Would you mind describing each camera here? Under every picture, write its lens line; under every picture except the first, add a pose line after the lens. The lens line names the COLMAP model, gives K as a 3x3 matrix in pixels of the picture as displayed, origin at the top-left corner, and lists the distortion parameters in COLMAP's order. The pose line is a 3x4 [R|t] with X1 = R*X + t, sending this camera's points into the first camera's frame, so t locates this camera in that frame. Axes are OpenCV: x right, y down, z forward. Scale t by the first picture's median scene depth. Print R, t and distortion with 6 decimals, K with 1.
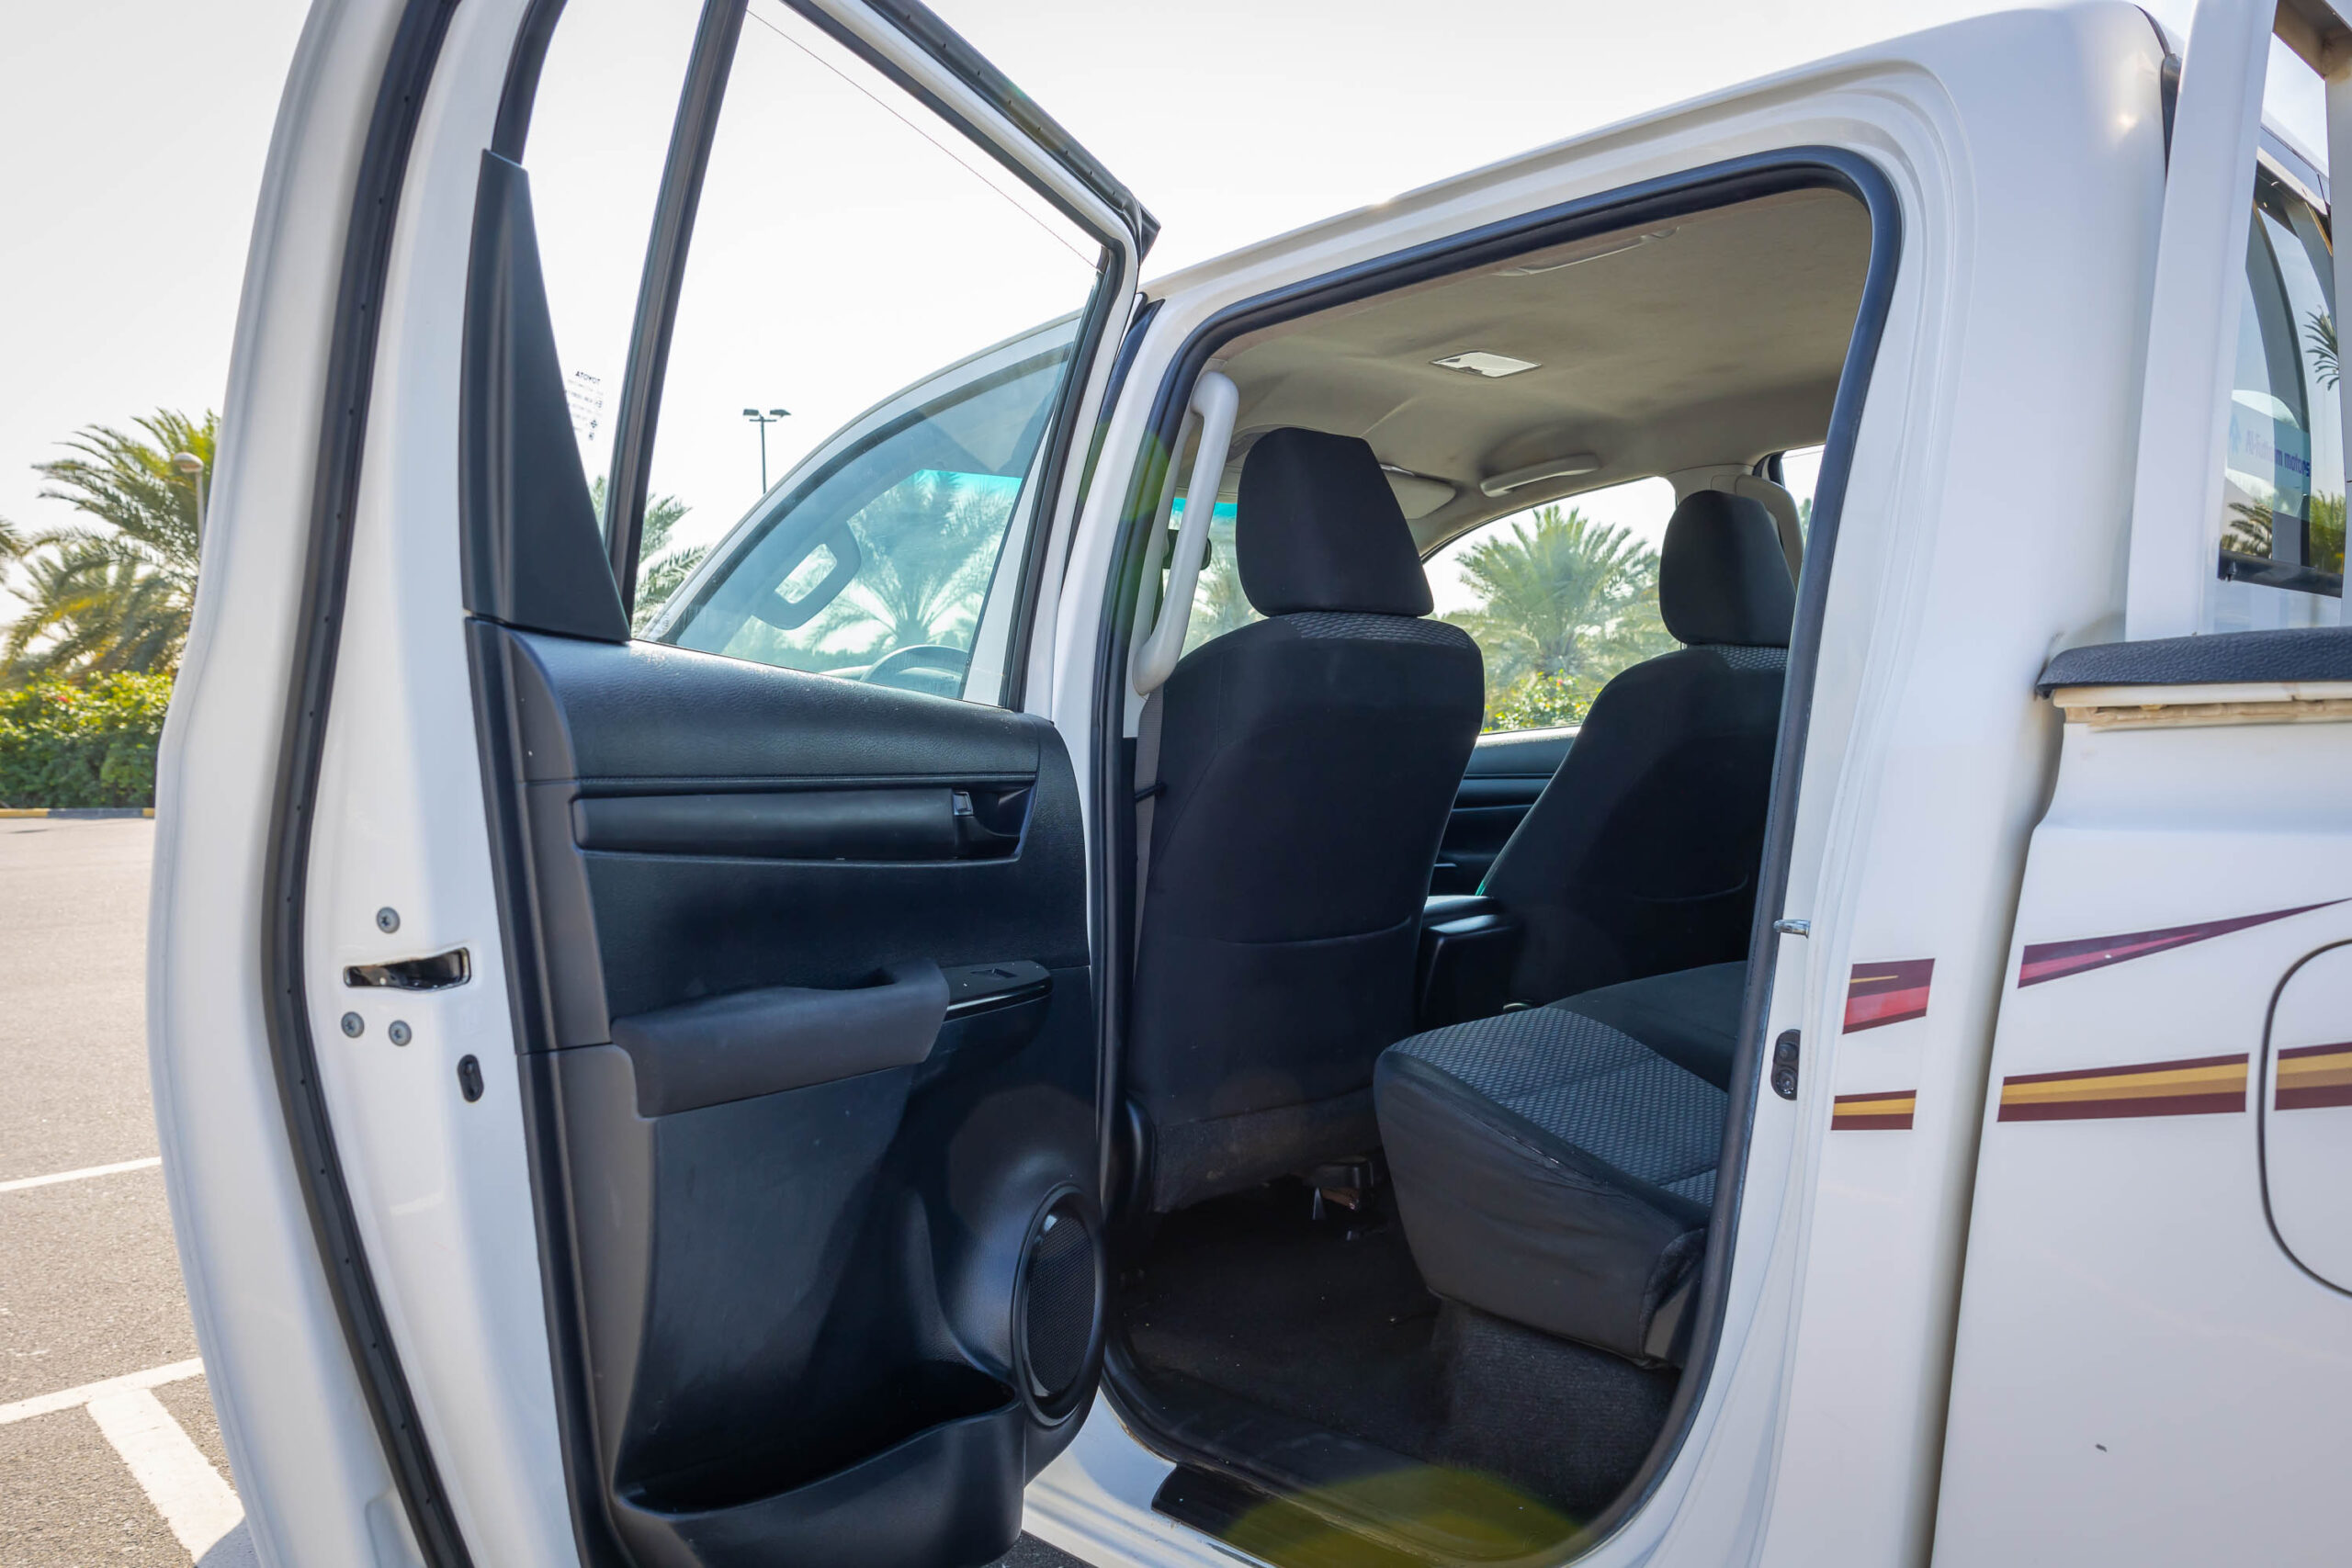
lens RADIAL K [[1611.7, 0, 1176.0], [0, 1611.7, 784.0], [0, 0, 1]] dist [-0.003302, 0.005034]
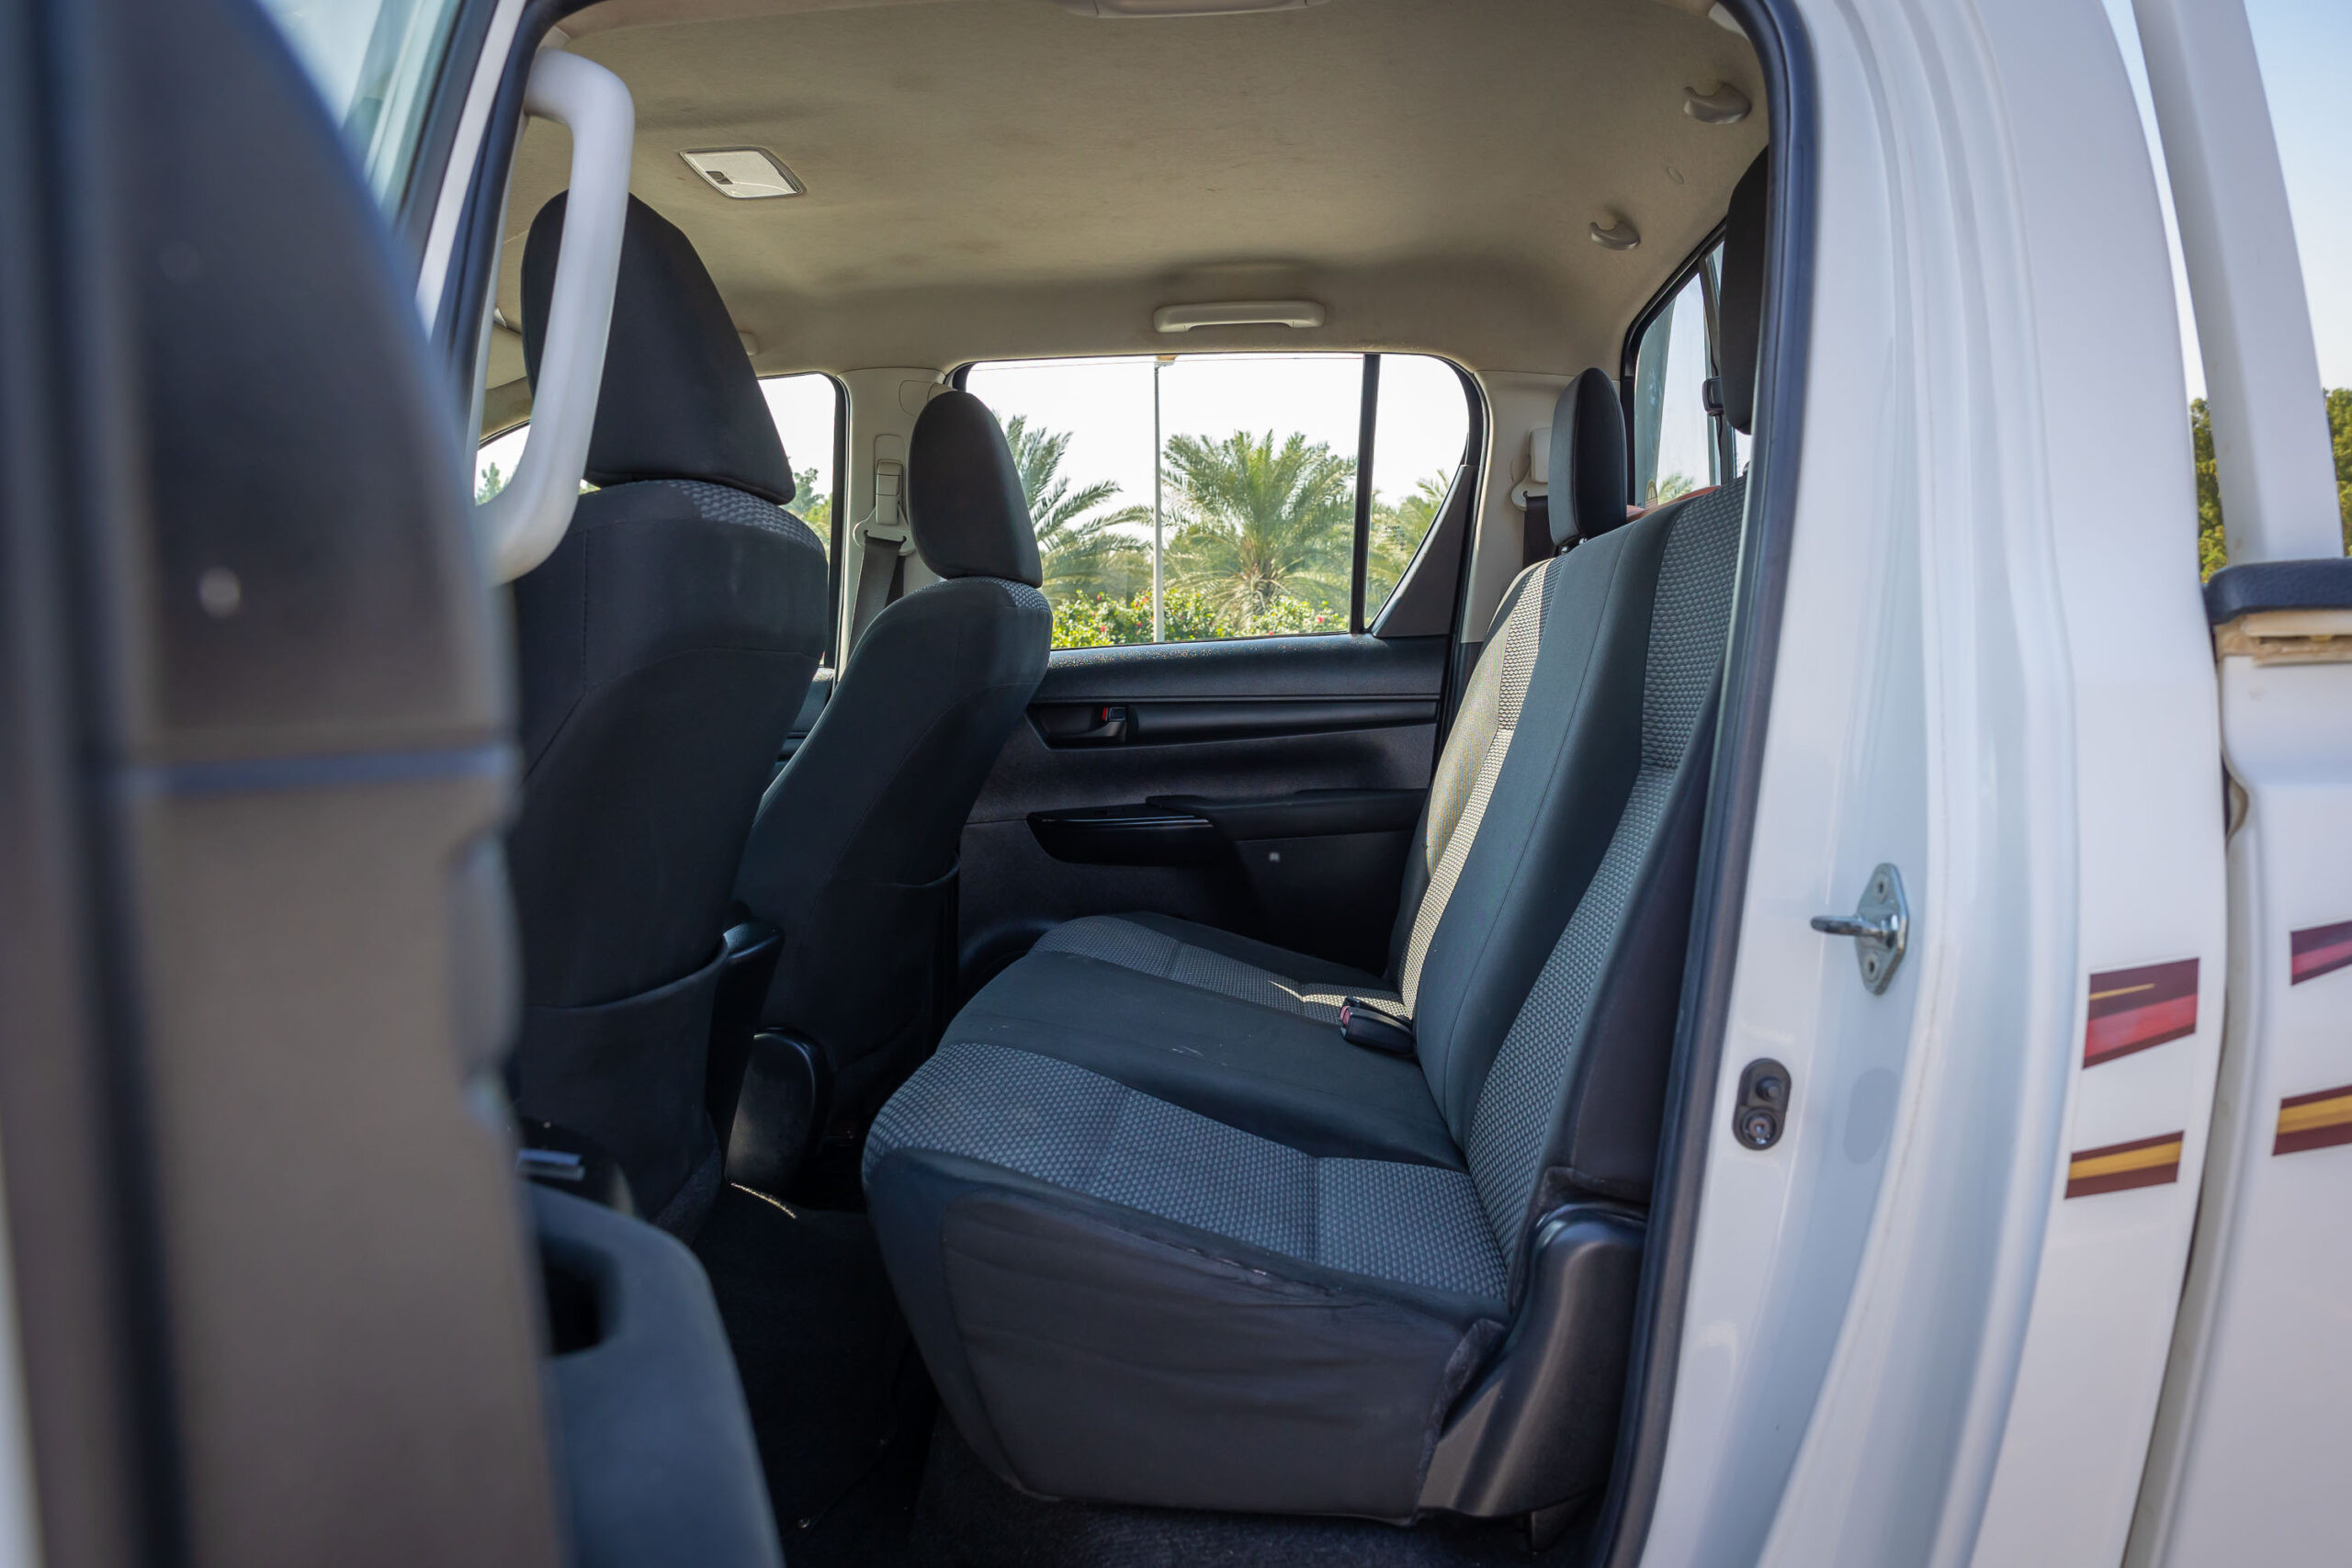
lens RADIAL K [[1611.7, 0, 1176.0], [0, 1611.7, 784.0], [0, 0, 1]] dist [-0.003302, 0.005034]
pose [[0.729223, -0.032674, 0.683496, -0.397650], [0.015980, 0.999400, 0.030726, -0.005988], [-0.684090, -0.011484, 0.729308, 0.747611]]
